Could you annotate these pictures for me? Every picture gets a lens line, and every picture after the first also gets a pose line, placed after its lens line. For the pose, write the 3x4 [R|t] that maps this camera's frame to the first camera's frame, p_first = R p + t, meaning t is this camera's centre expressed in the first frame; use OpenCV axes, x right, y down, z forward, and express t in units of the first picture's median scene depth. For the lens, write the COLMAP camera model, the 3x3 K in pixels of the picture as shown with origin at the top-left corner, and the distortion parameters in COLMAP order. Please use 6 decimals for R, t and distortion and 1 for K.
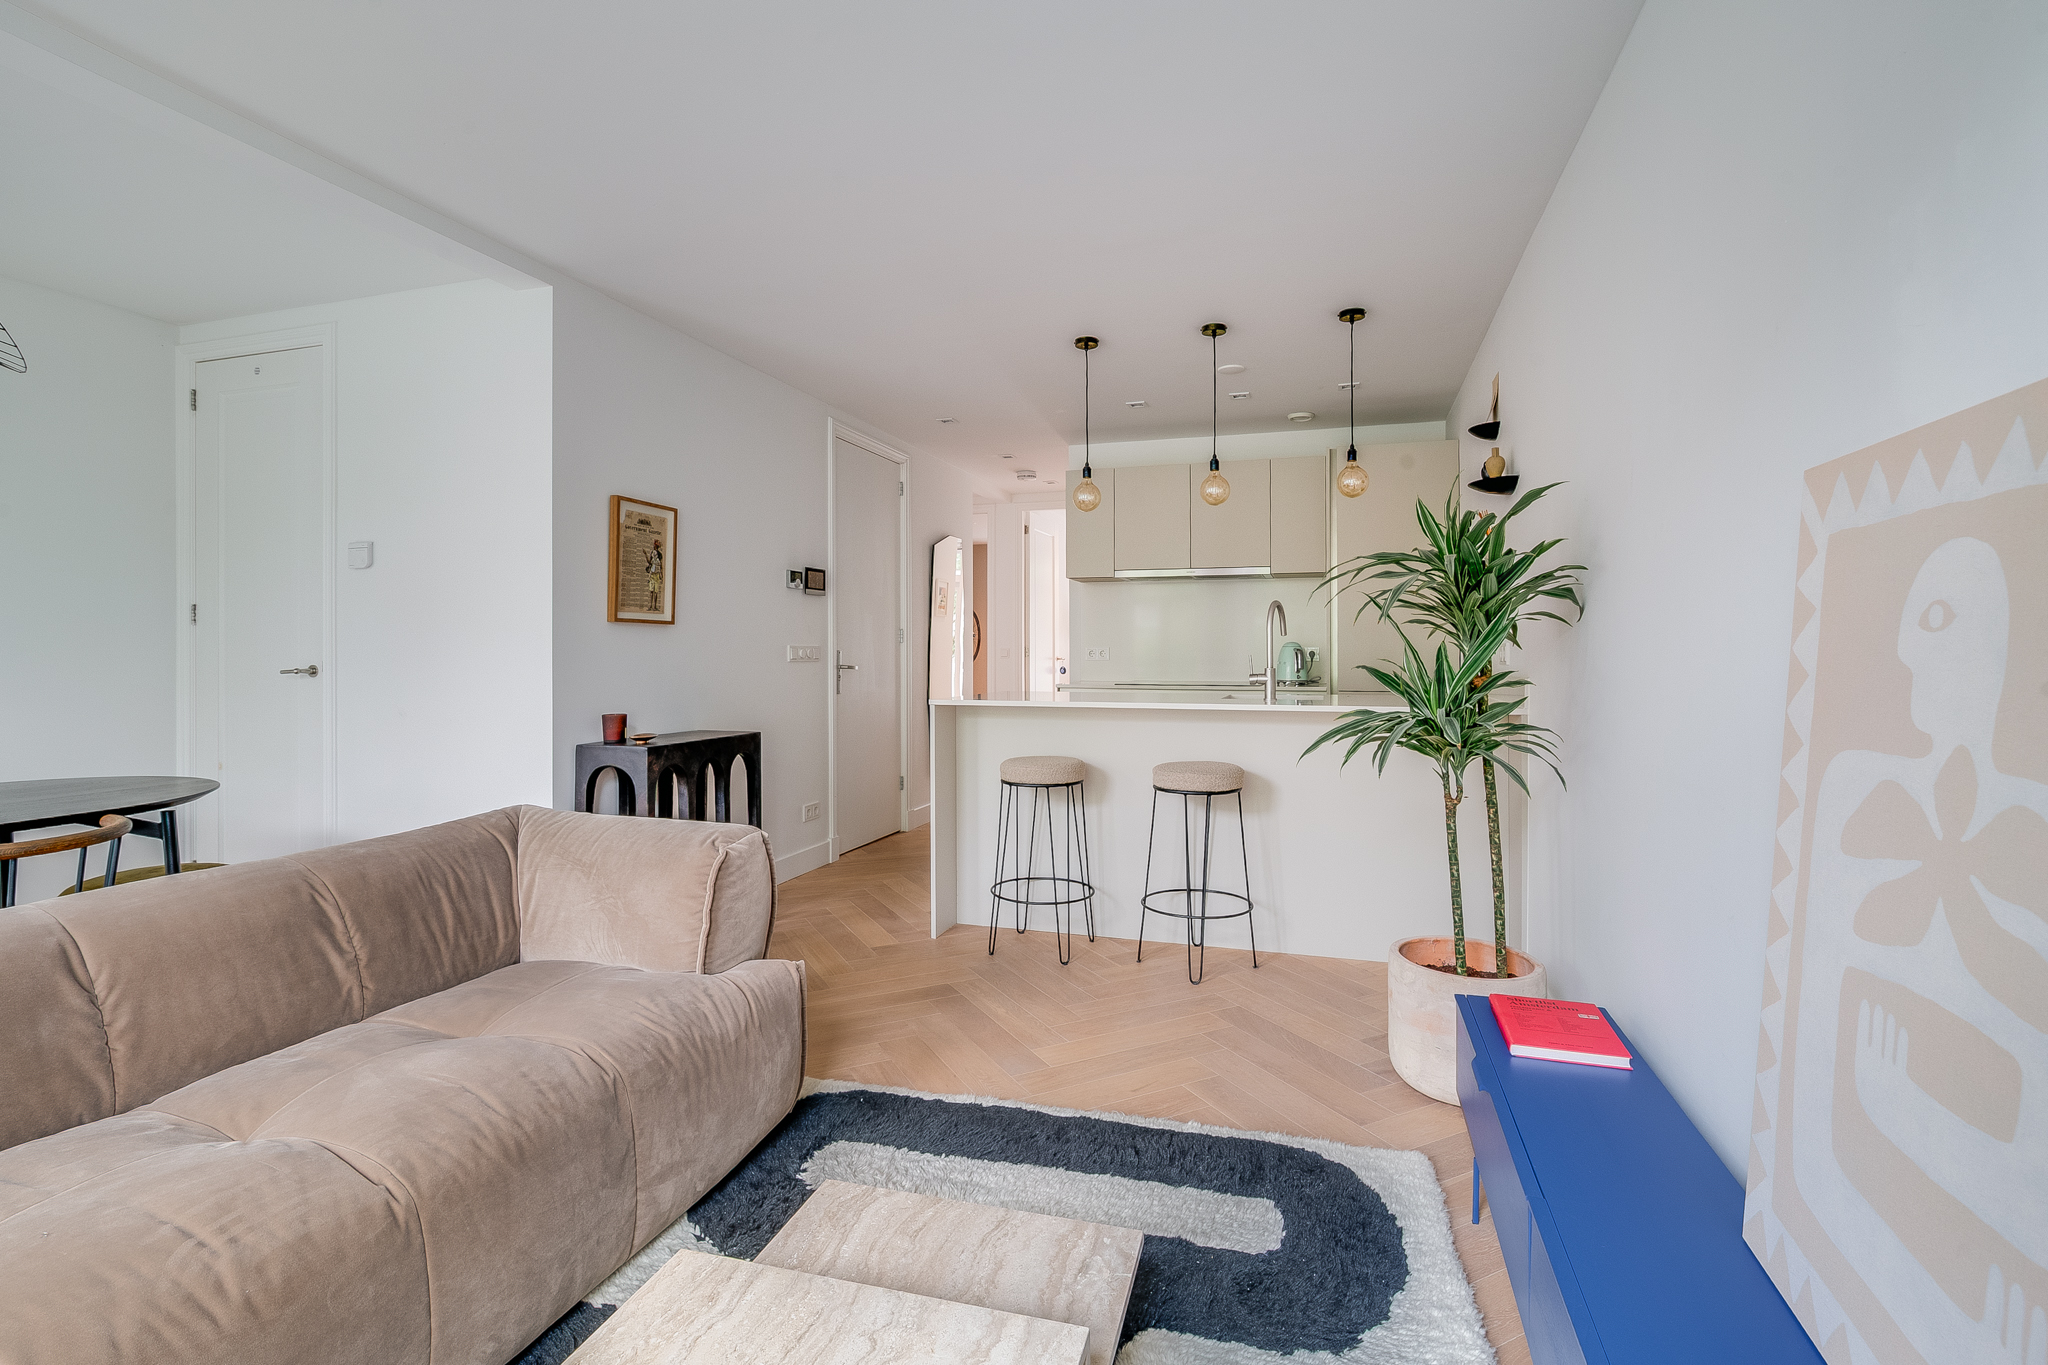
lens RADIAL K [[944.2, 0, 1031.3], [0, 944.2, 653.8], [0, 0, 1]] dist [-0.009968, 0.000632]
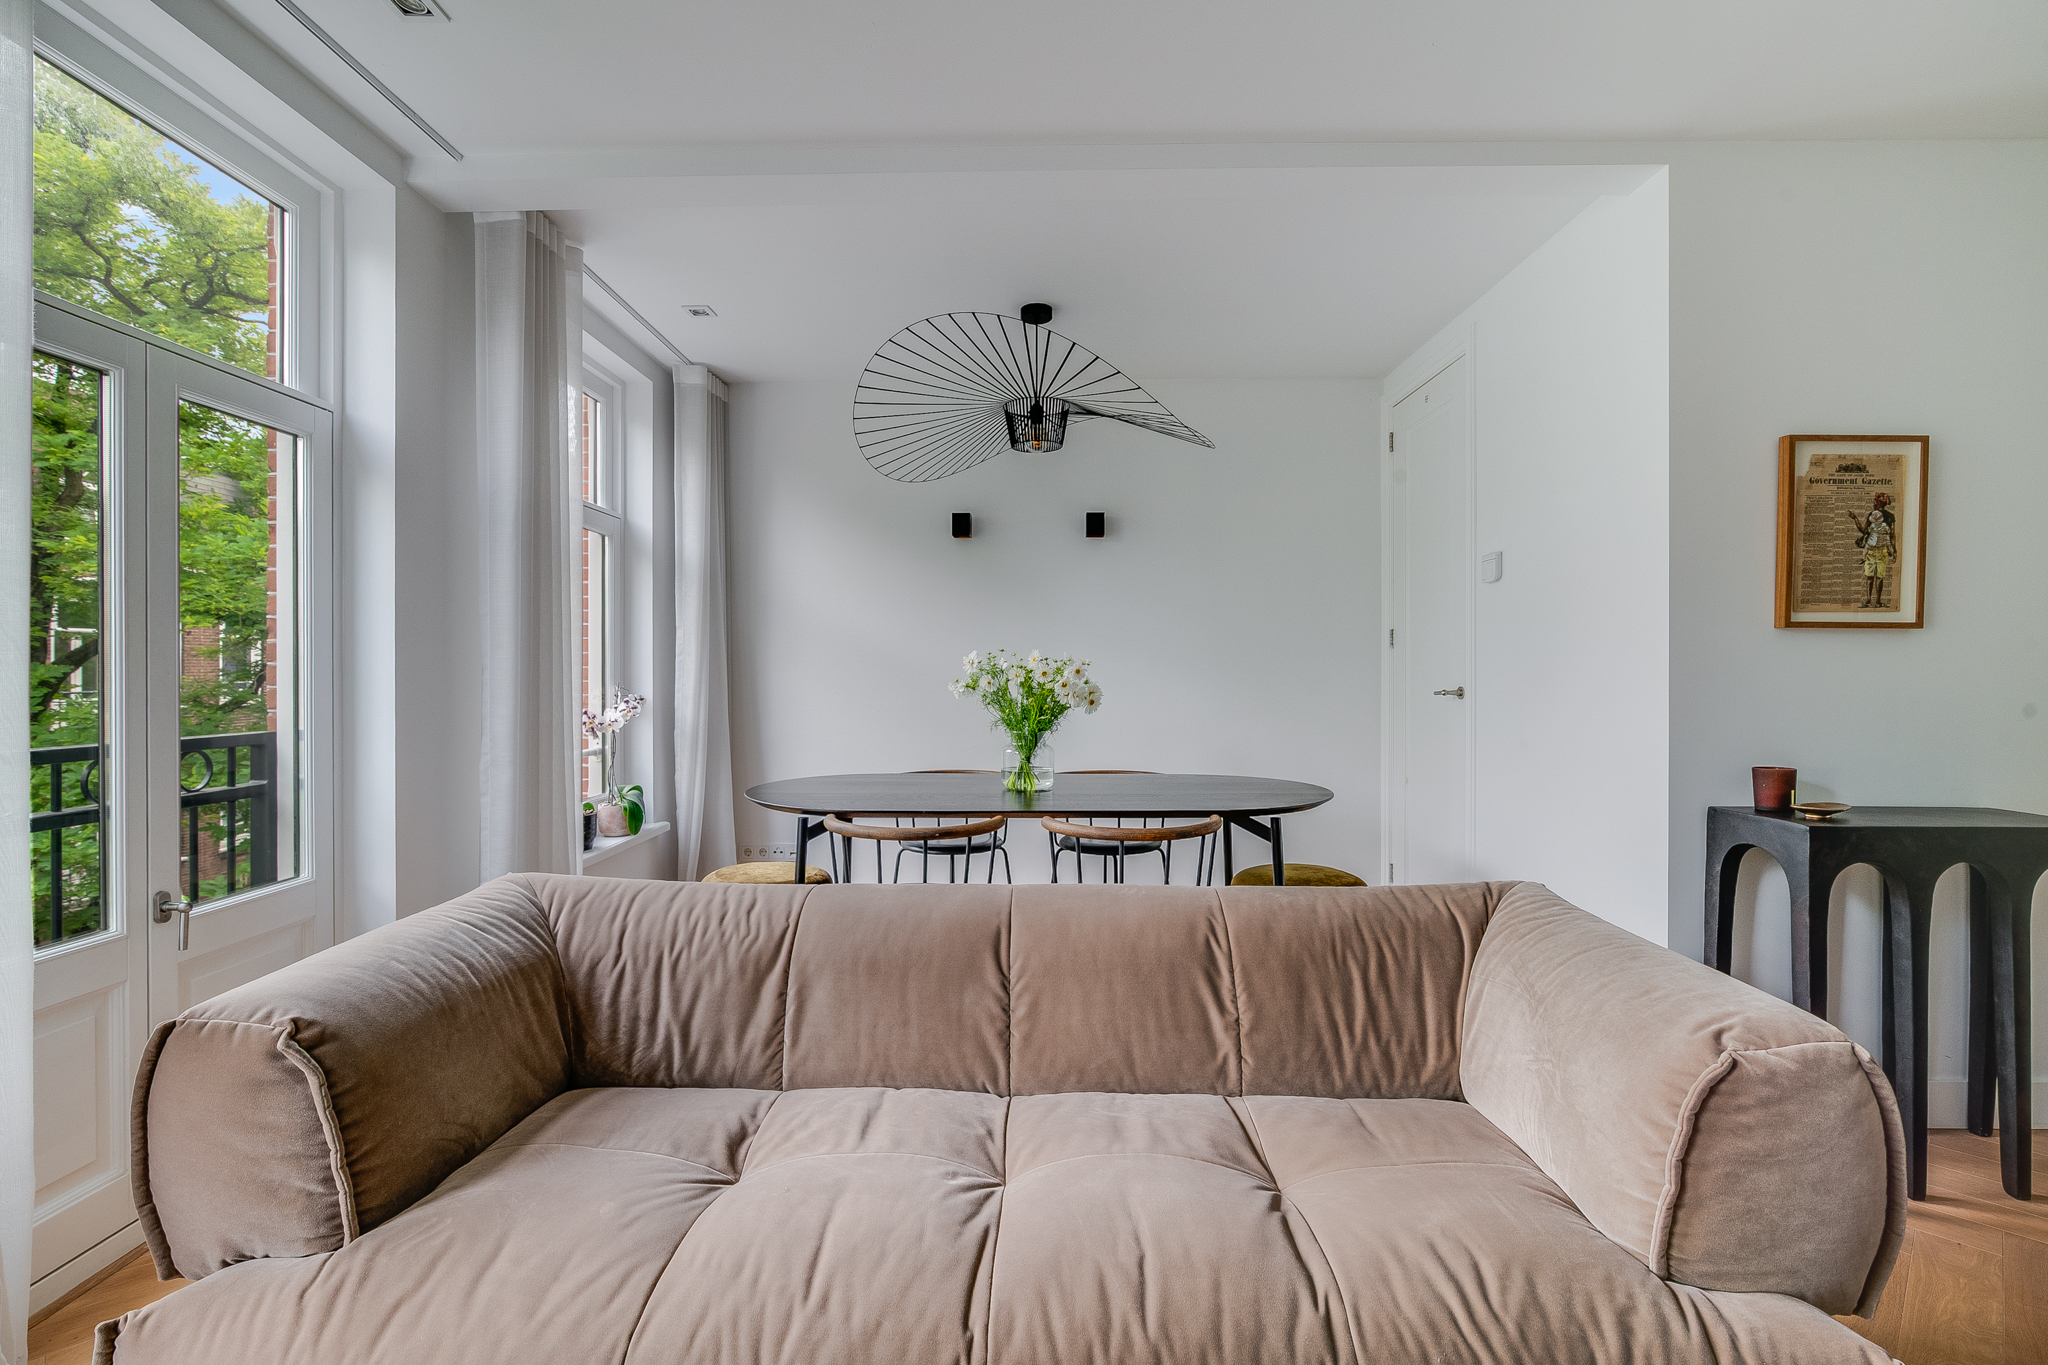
lens RADIAL K [[937.7, 0, 1019.0], [0, 937.7, 675.3], [0, 0, 1]] dist [-0.008928, 0.000459]
pose [[0.281139, 0.002568, -0.959663, 0.049708], [-0.001757, 0.999996, 0.002161, -0.001540], [0.959665, 0.001079, 0.281143, 0.436415]]
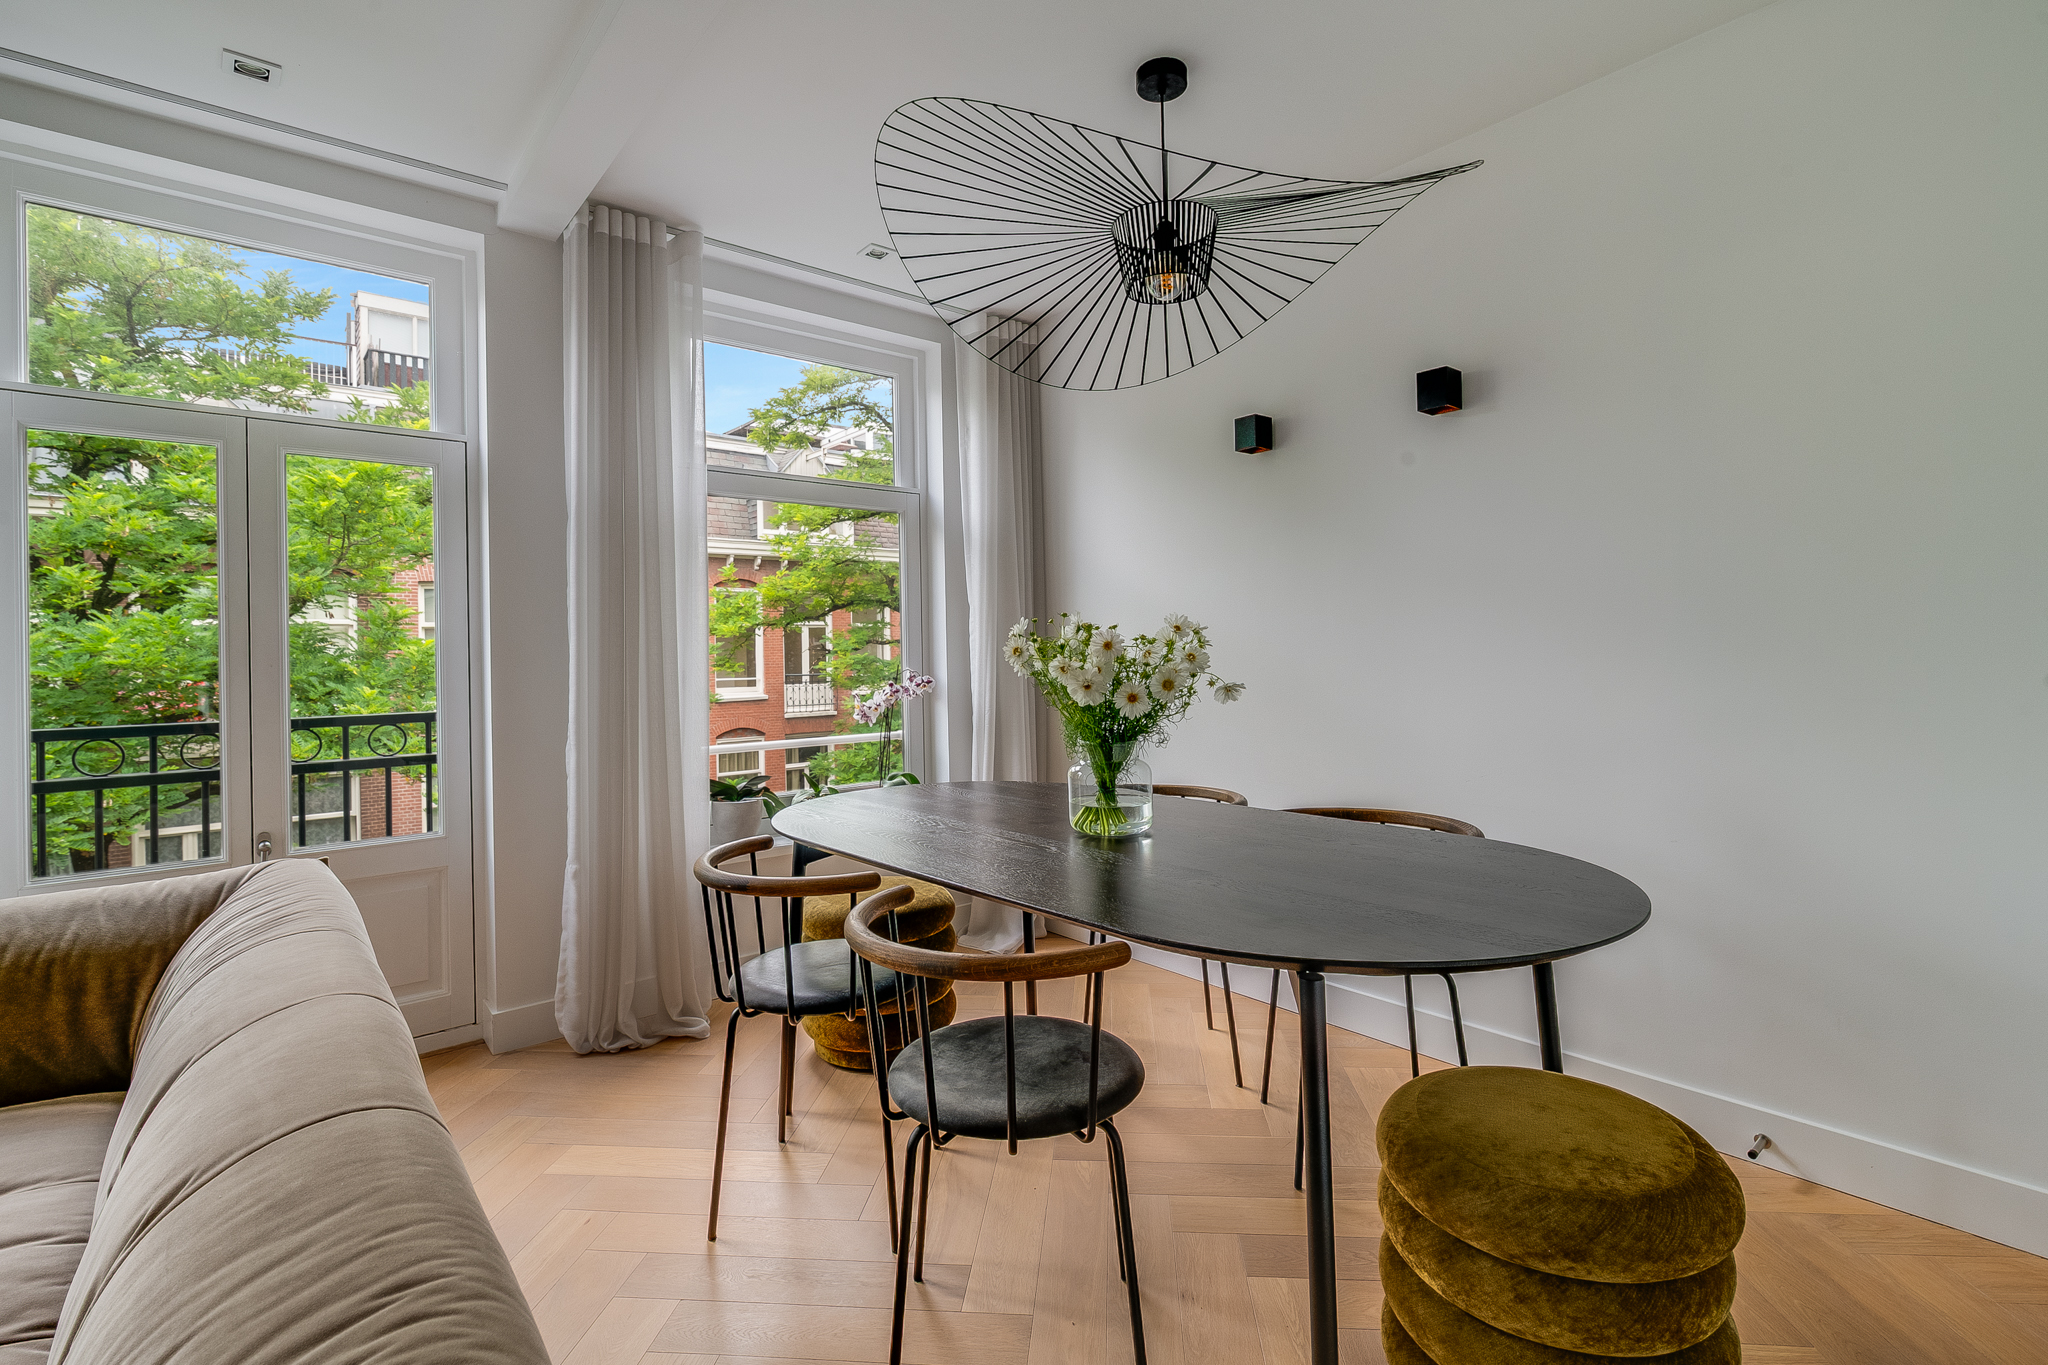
lens RADIAL K [[939.4, 0, 1035.3], [0, 939.4, 645.8], [0, 0, 1]] dist [-0.008940, 0.000052]
pose [[-0.532654, 0.003324, -0.846327, -0.482474], [0.018644, 0.999796, -0.007808, 0.000941], [0.846128, -0.019938, -0.532607, 1.230716]]
